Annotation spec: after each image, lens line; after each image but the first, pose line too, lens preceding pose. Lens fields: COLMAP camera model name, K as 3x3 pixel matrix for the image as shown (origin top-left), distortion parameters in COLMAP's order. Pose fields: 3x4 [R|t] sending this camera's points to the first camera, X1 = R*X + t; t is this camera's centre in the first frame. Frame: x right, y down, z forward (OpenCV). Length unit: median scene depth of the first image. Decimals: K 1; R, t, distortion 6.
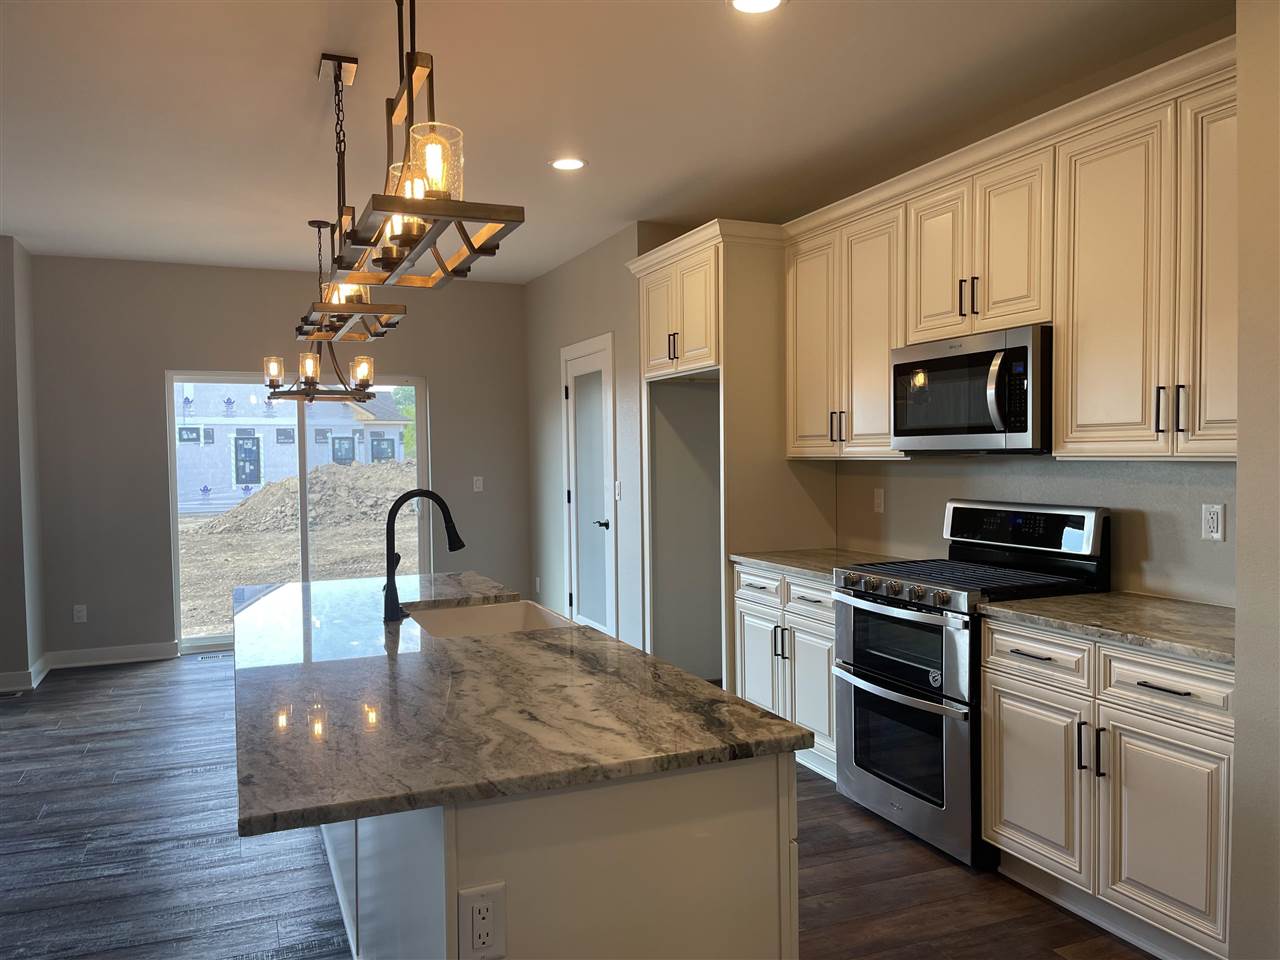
lens RADIAL K [[966.8, 0, 640.6], [0, 966.8, 486.4], [0, 0, 1]] dist [0.073913, -0.097949]
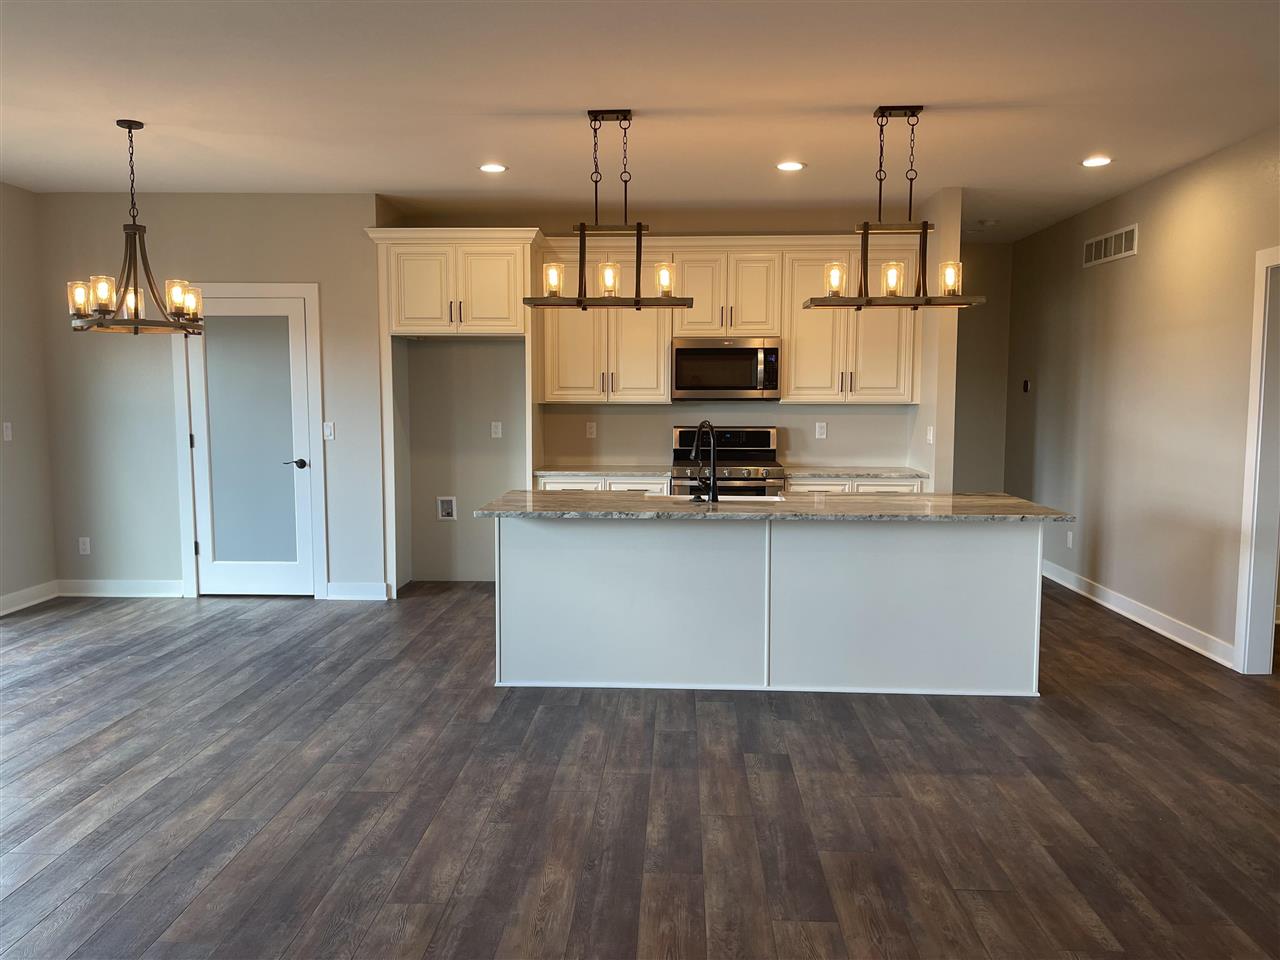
lens RADIAL K [[966.9, 0, 643.3], [0, 966.9, 481.5], [0, 0, 1]] dist [0.077434, -0.094659]
pose [[0.426976, -0.069282, 0.901605, -1.517022], [0.024832, 0.997583, 0.064898, -0.002254], [-0.903922, -0.005321, 0.427665, 0.363418]]
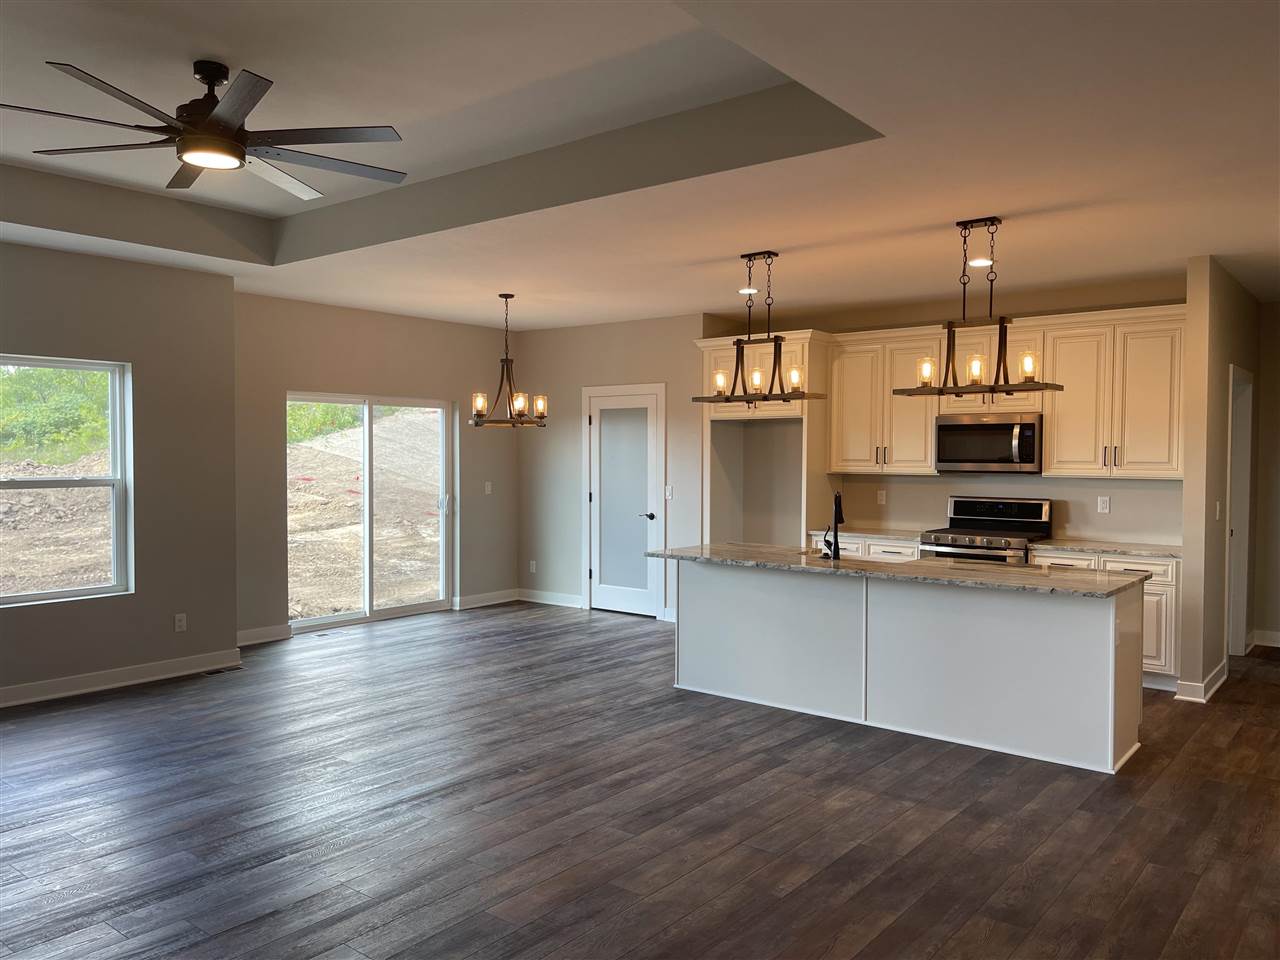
lens RADIAL K [[966.8, 0, 640.6], [0, 966.8, 486.4], [0, 0, 1]] dist [0.073913, -0.097949]
pose [[0.878719, 0.000131, 0.477339, -1.311084], [0.001717, 0.999993, -0.003436, -0.000233], [-0.477336, 0.003839, 0.878712, -0.436684]]
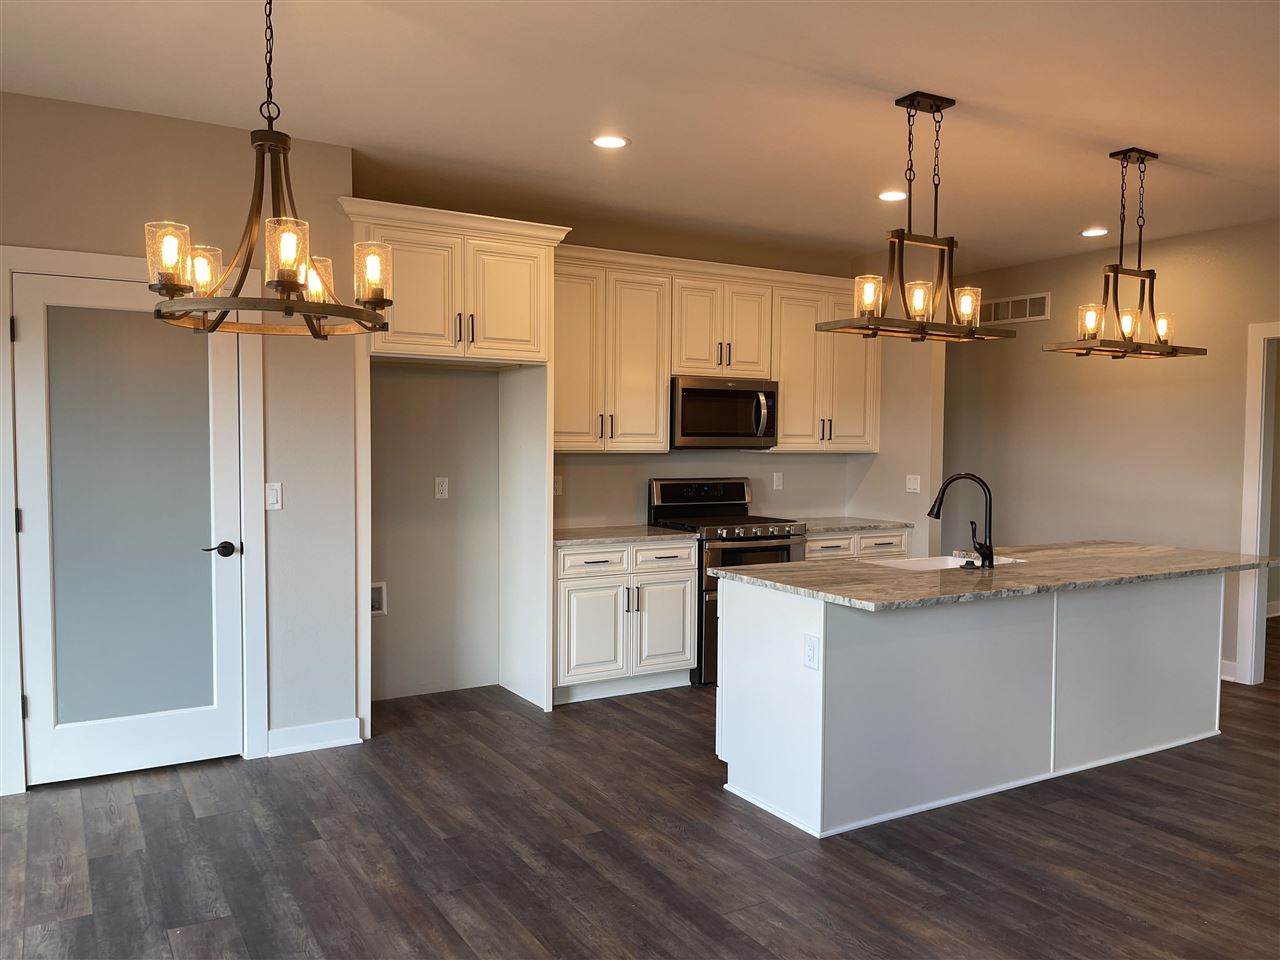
lens RADIAL K [[966.8, 0, 640.6], [0, 966.8, 486.4], [0, 0, 1]] dist [0.073913, -0.097949]
pose [[-0.144533, -0.035318, 0.988869, -1.350334], [0.029072, 0.998780, 0.039921, -0.041472], [-0.989073, 0.034519, -0.143330, 1.460239]]
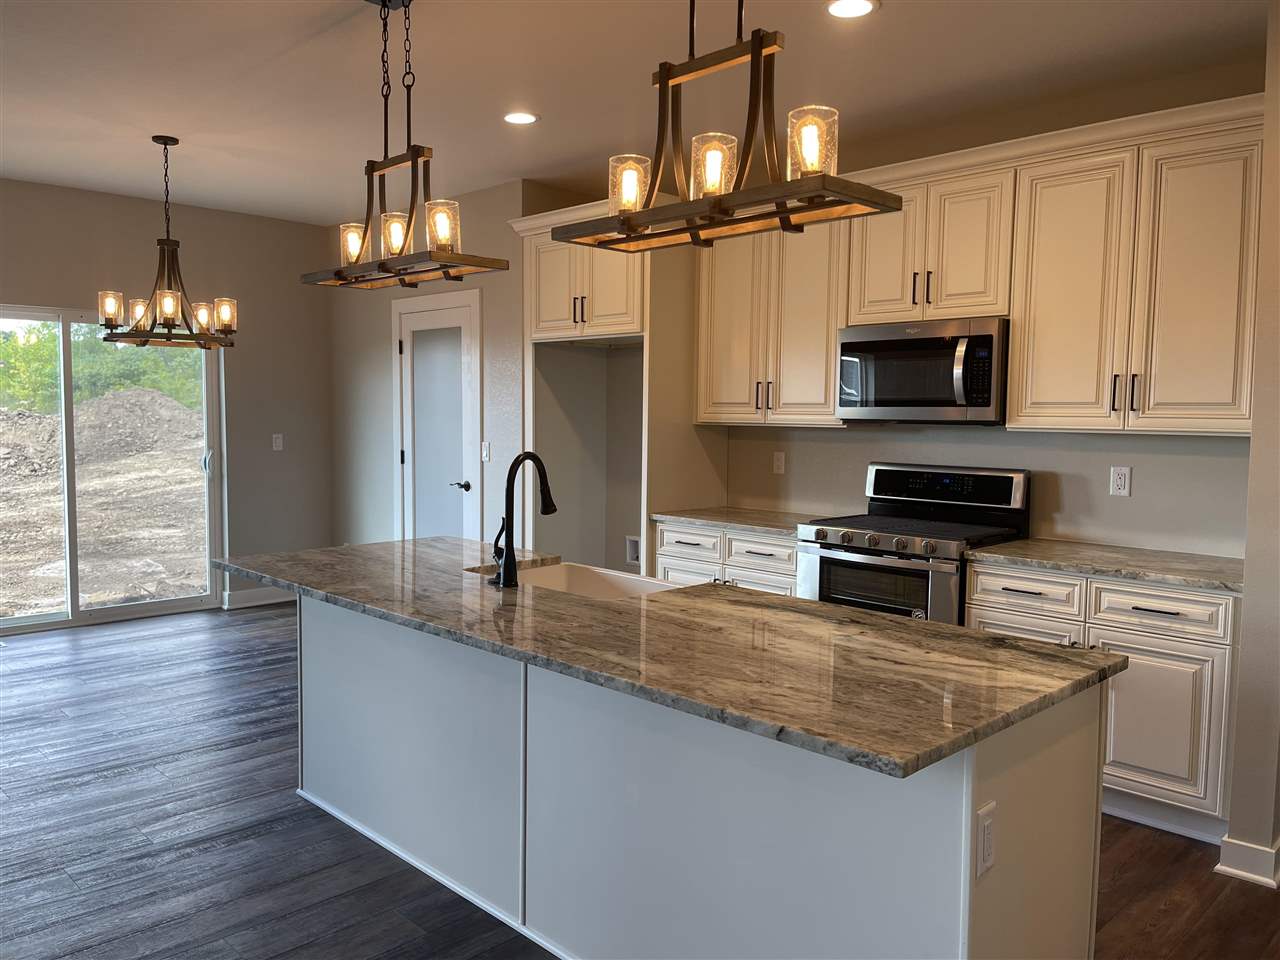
lens RADIAL K [[965.1, 0, 640.0], [0, 965.1, 480.0], [0, 0, 1]] dist [0.075606, -0.106407]
pose [[0.927196, -0.003864, 0.374557, -0.430217], [-0.009282, 0.999403, 0.033288, -0.001803], [-0.374462, -0.034342, 0.926606, 0.049645]]
